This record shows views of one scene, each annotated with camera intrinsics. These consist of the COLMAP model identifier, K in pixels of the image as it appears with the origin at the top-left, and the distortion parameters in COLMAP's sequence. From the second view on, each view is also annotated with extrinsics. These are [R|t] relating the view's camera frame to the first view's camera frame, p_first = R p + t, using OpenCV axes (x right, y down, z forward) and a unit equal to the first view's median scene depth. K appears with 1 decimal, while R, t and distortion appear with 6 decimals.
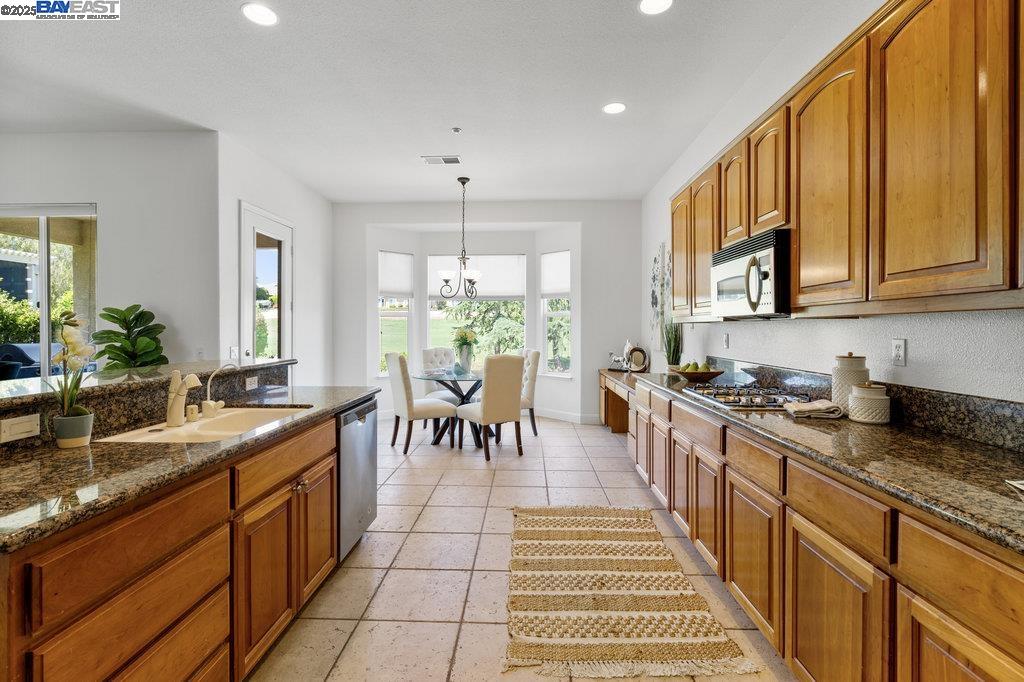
lens RADIAL K [[475.1, 0, 505.4], [0, 475.1, 332.6], [0, 0, 1]] dist [-0.017564, 0.001041]
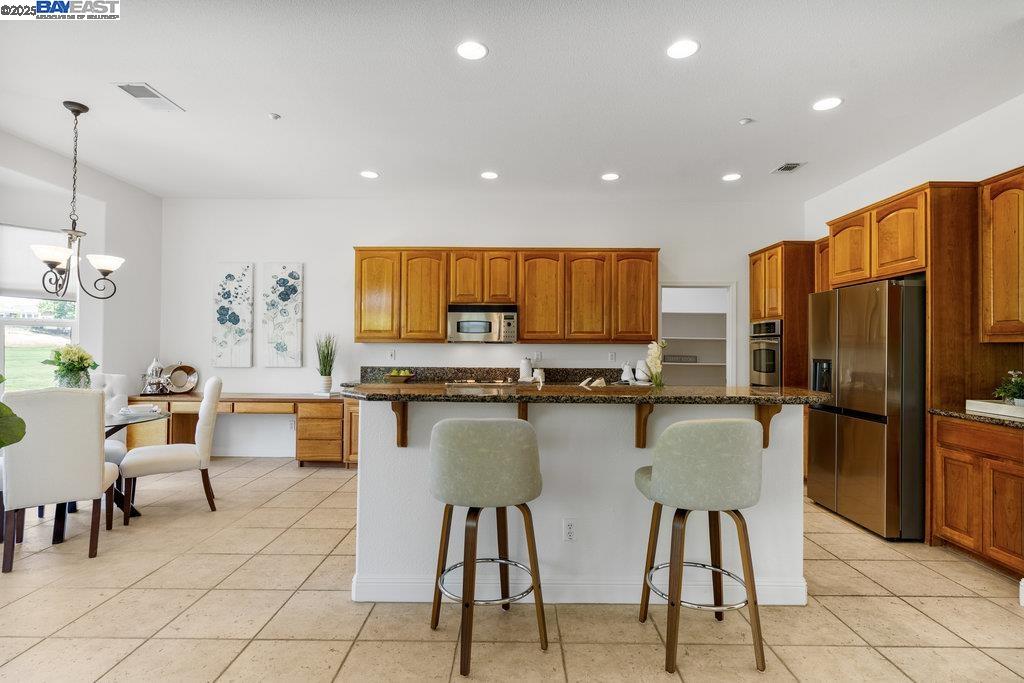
lens RADIAL K [[508.9, 0, 506.0], [0, 508.9, 341.3], [0, 0, 1]] dist [0.012502, 0.000647]
pose [[-0.031419, 0.010783, 0.999448, -1.428070], [0.000951, 0.999942, -0.010758, -0.010262], [-0.999506, 0.000612, -0.031427, 0.832412]]
